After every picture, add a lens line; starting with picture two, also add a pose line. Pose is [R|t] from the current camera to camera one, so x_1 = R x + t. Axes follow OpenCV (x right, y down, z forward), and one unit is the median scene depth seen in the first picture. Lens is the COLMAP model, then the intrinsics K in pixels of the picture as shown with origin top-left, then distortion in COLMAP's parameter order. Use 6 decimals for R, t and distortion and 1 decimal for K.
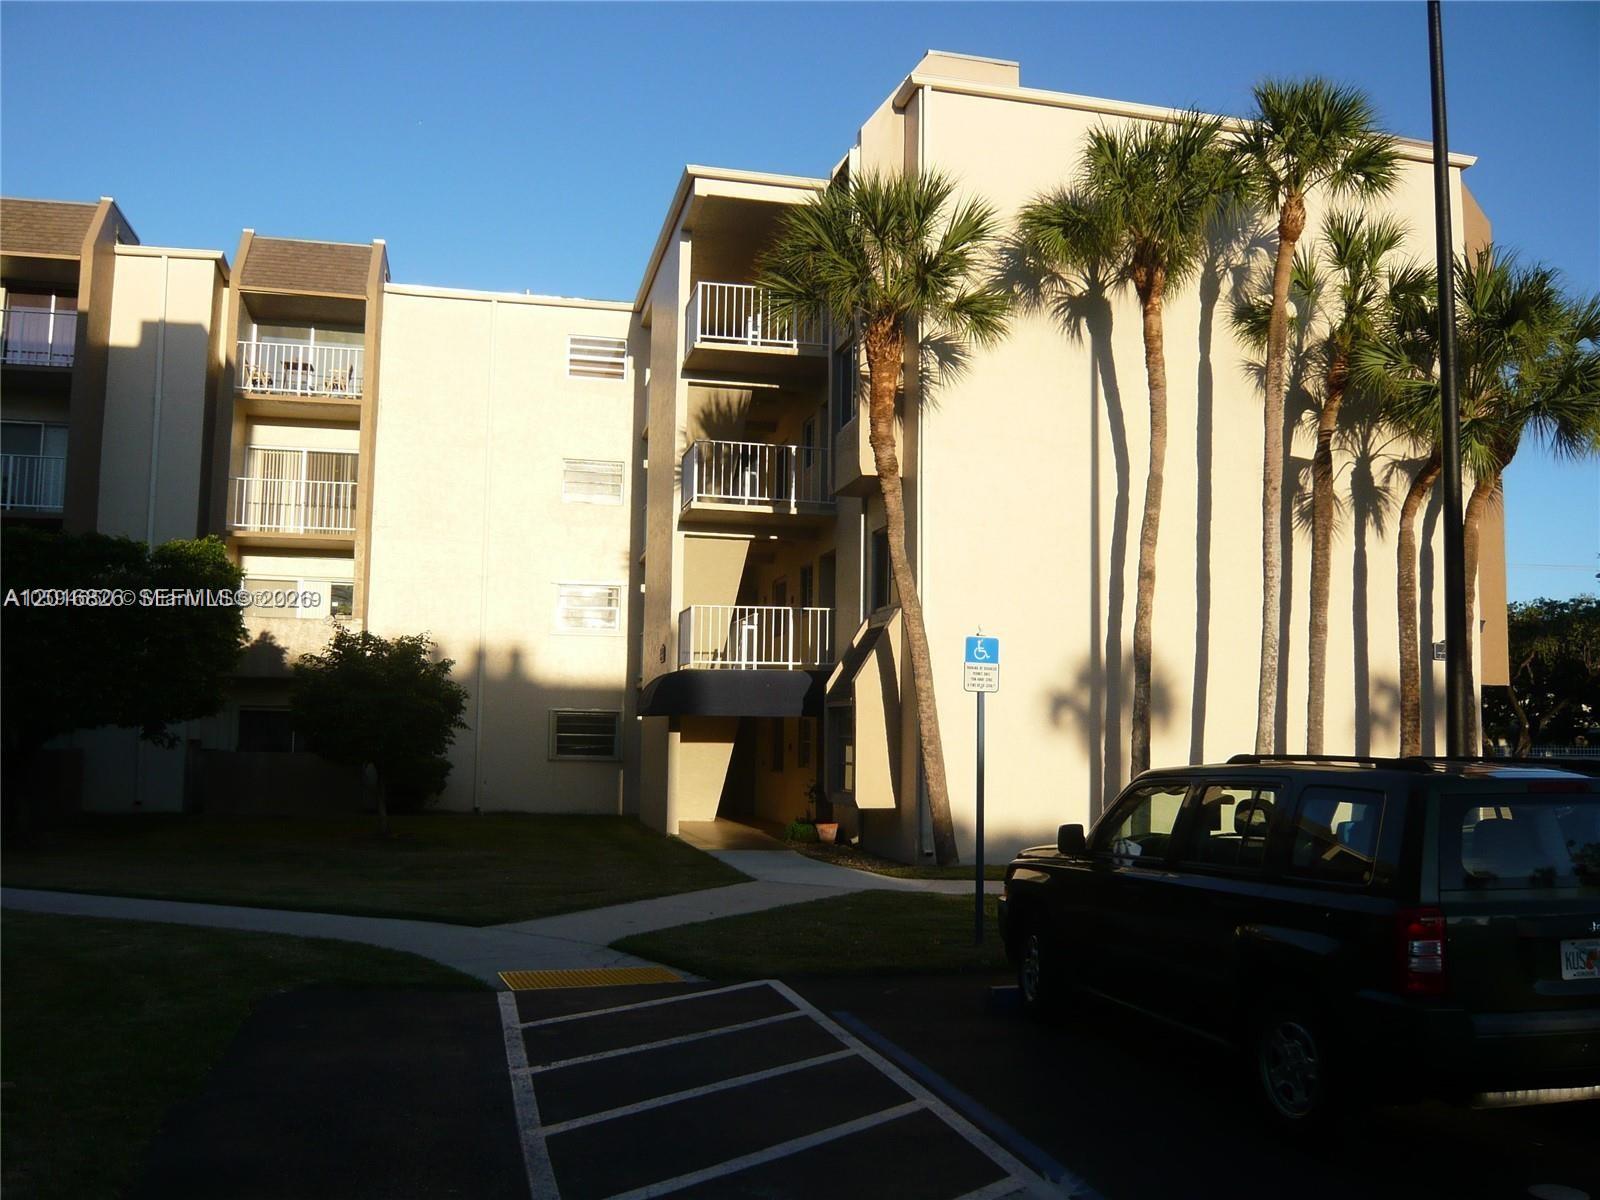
lens RADIAL K [[1395.8, 0, 825.2], [0, 1395.8, 606.1], [0, 0, 1]] dist [-0.003811, -0.107644]
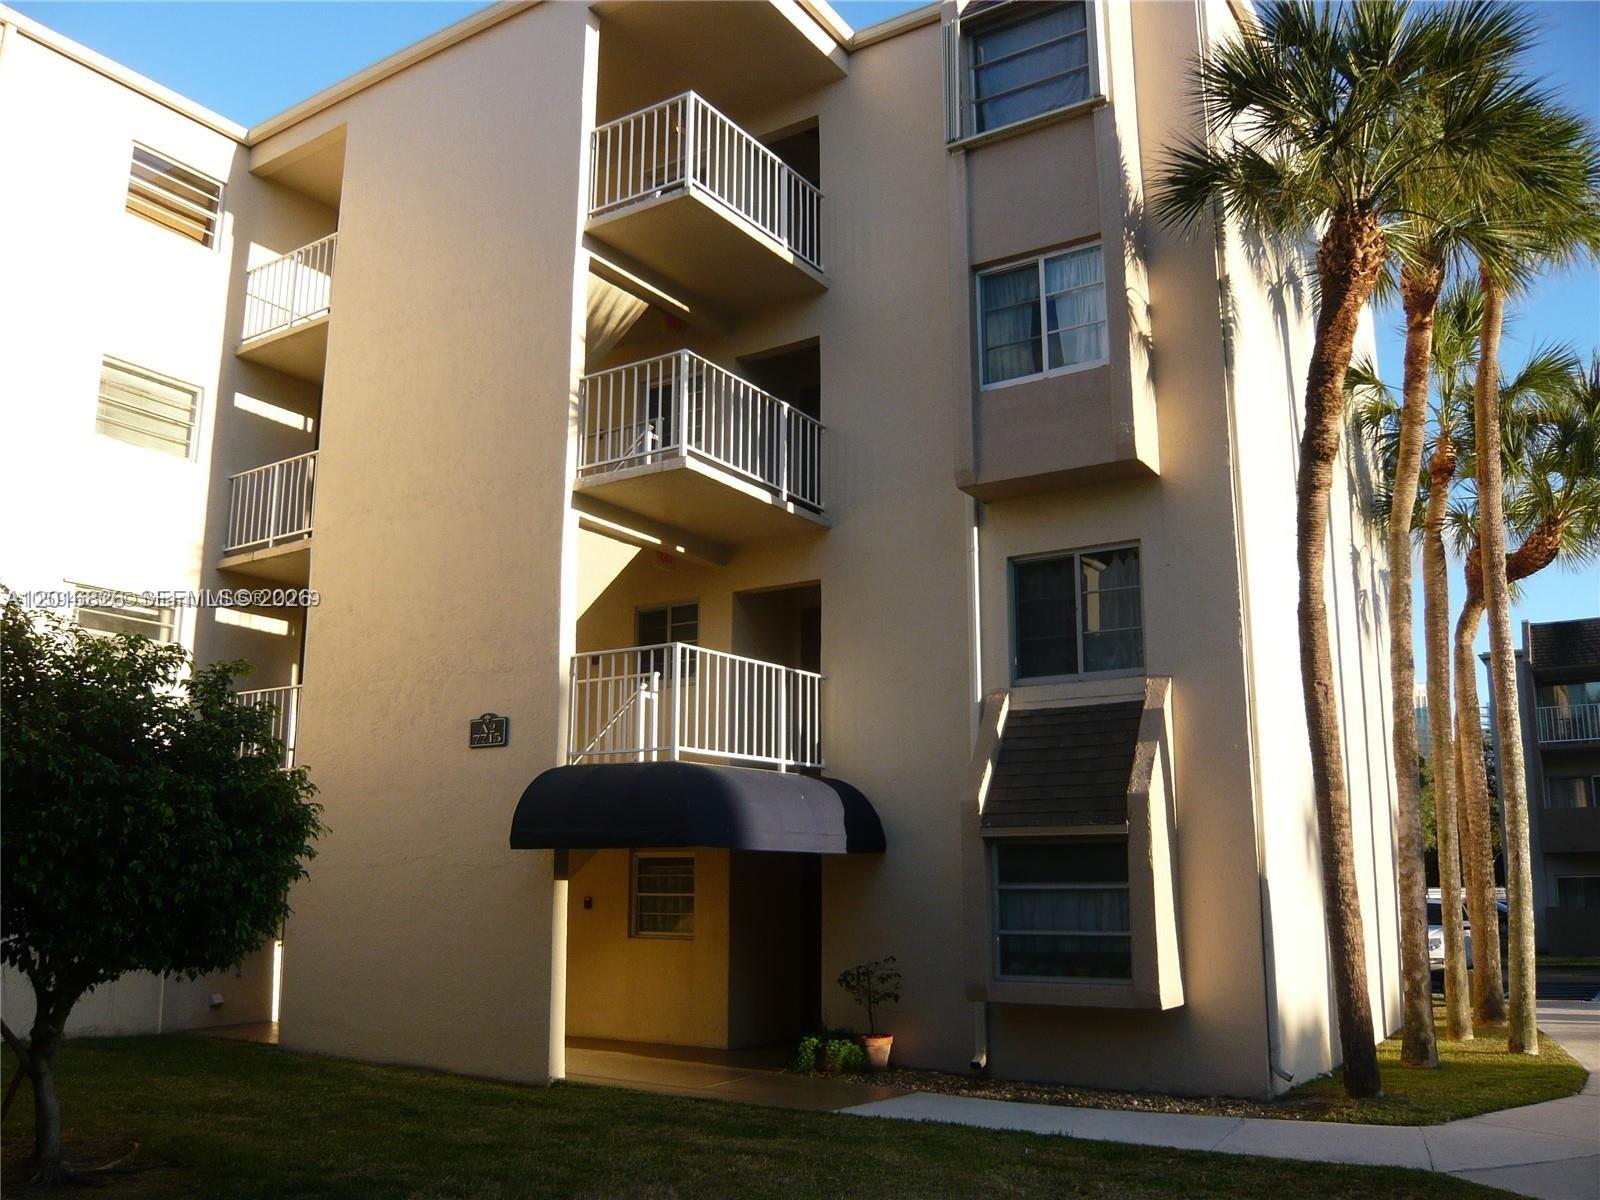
lens RADIAL K [[1395.8, 0, 825.2], [0, 1395.8, 606.1], [0, 0, 1]] dist [-0.003811, -0.107644]
pose [[0.744841, 0.127946, 0.654860, -0.355990], [-0.062428, 0.990501, -0.122516, 0.041596], [-0.664315, 0.050373, 0.745753, 0.482429]]
